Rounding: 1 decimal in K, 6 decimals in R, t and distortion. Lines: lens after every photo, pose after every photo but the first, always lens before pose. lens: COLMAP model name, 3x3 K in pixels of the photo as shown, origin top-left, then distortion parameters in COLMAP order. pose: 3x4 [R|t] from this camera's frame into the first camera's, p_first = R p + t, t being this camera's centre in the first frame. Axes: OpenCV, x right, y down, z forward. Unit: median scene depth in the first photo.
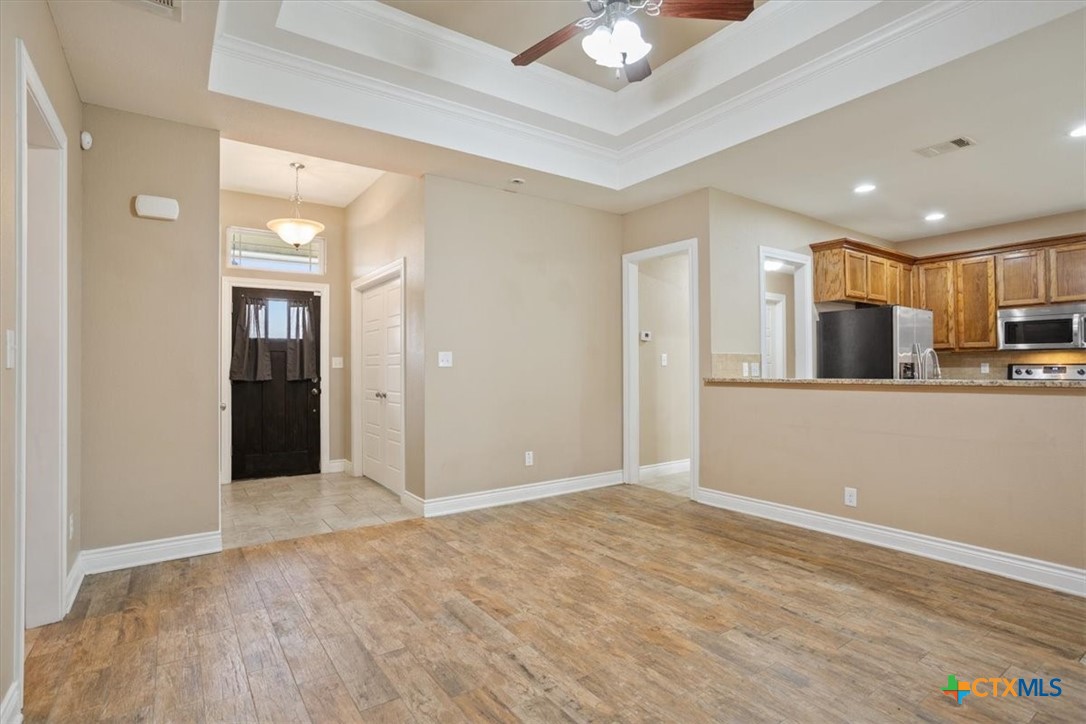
lens RADIAL K [[543.4, 0, 540.9], [0, 543.4, 364.4], [0, 0, 1]] dist [-0.038287, 0.025914]
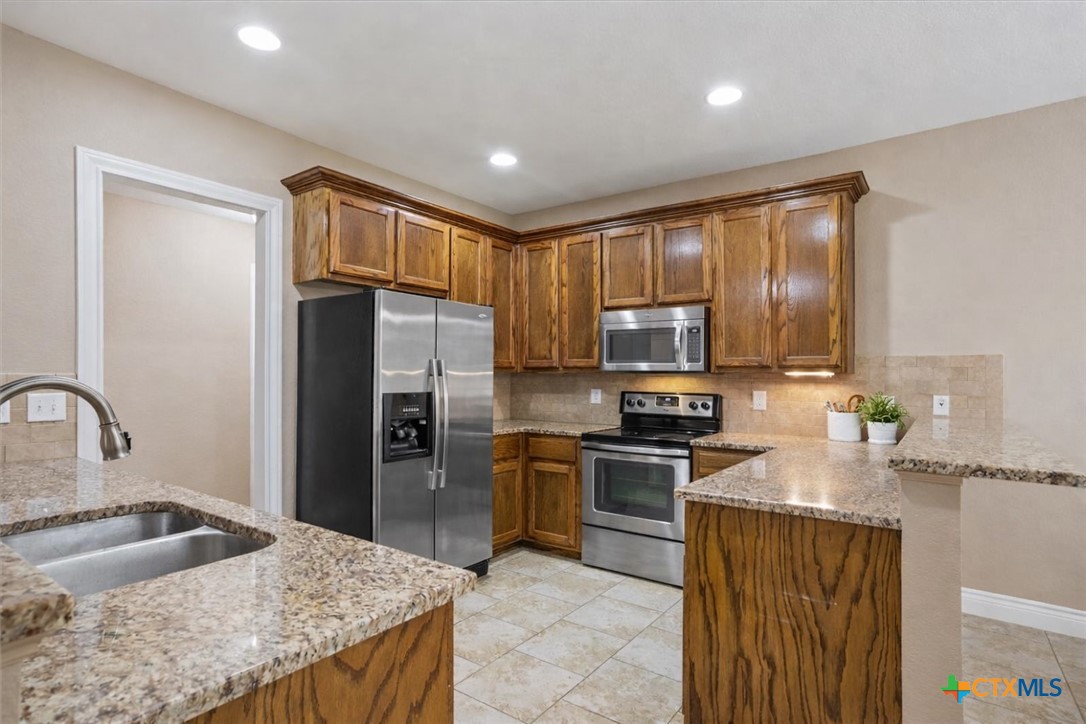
lens RADIAL K [[547.7, 0, 528.2], [0, 547.7, 372.1], [0, 0, 1]] dist [0.000135, 0.000627]
pose [[0.948940, 0.012430, 0.315211, 0.568159], [-0.013818, 0.999902, 0.002170, -0.027257], [-0.315153, -0.006415, 0.949019, 0.384096]]
